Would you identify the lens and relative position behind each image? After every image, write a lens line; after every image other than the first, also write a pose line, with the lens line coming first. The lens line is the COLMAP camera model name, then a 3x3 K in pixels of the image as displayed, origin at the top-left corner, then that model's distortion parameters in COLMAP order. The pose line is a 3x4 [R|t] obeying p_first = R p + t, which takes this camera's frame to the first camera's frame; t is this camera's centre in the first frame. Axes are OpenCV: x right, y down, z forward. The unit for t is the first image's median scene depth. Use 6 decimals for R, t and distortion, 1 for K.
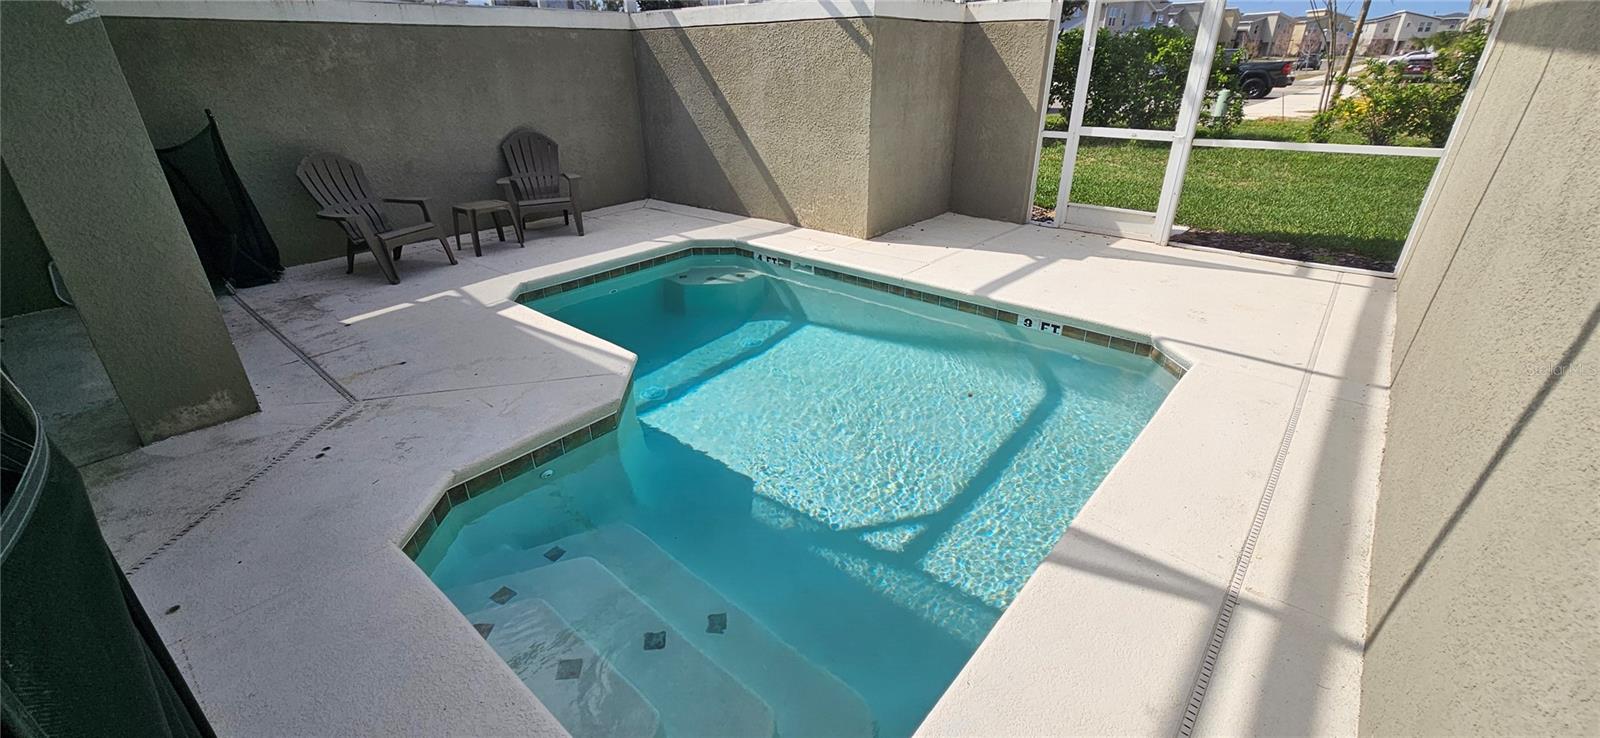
lens RADIAL K [[666.5, 0, 799.9], [0, 666.5, 367.2], [0, 0, 1]] dist [0.001833, -0.000038]
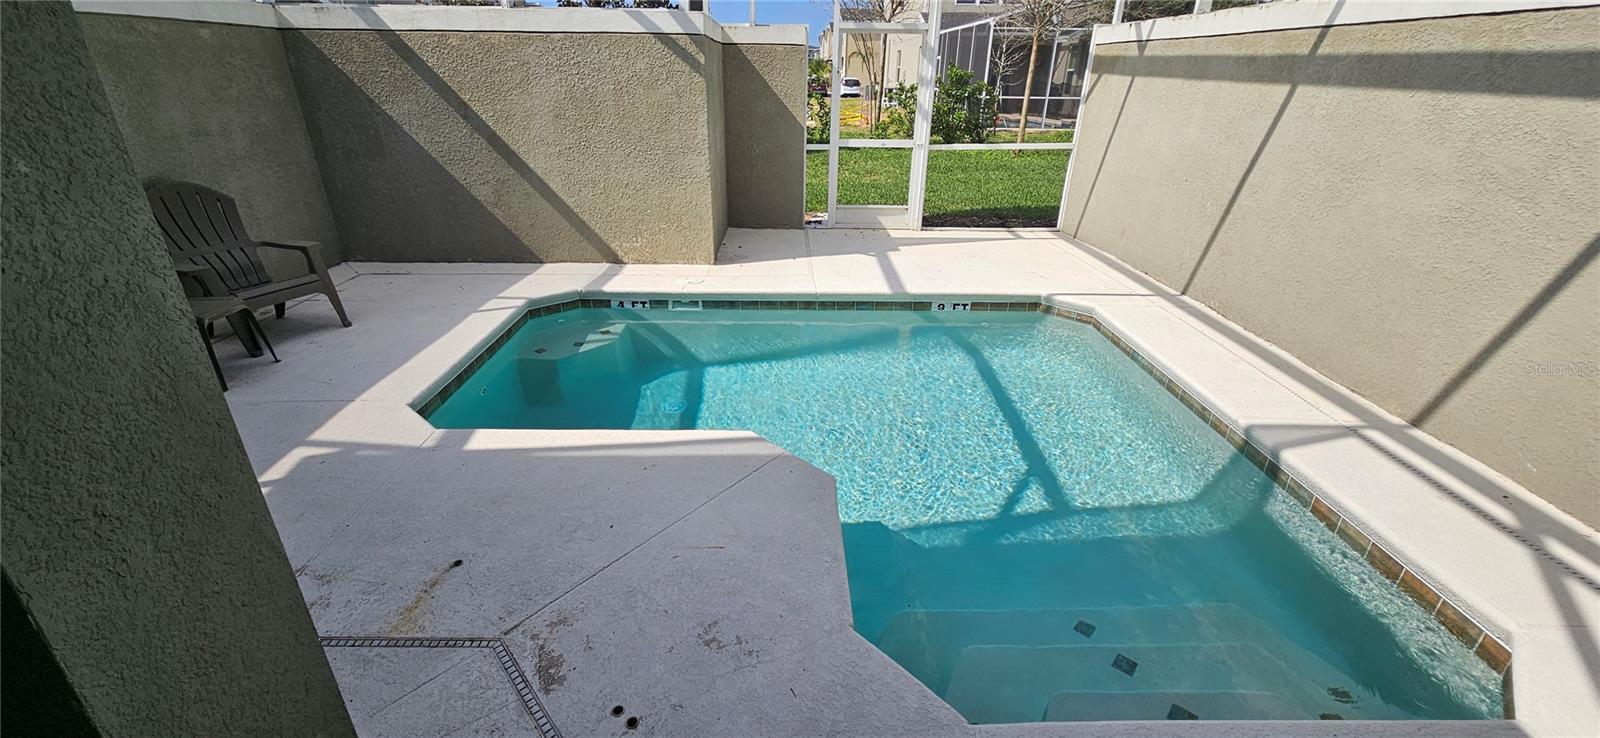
lens RADIAL K [[666.5, 0, 799.9], [0, 666.5, 367.2], [0, 0, 1]] dist [0.001833, -0.000038]
pose [[0.739172, -0.255542, 0.623156, -0.474316], [0.266245, 0.960731, 0.078160, -0.097906], [-0.618659, 0.108138, 0.778182, 0.206177]]
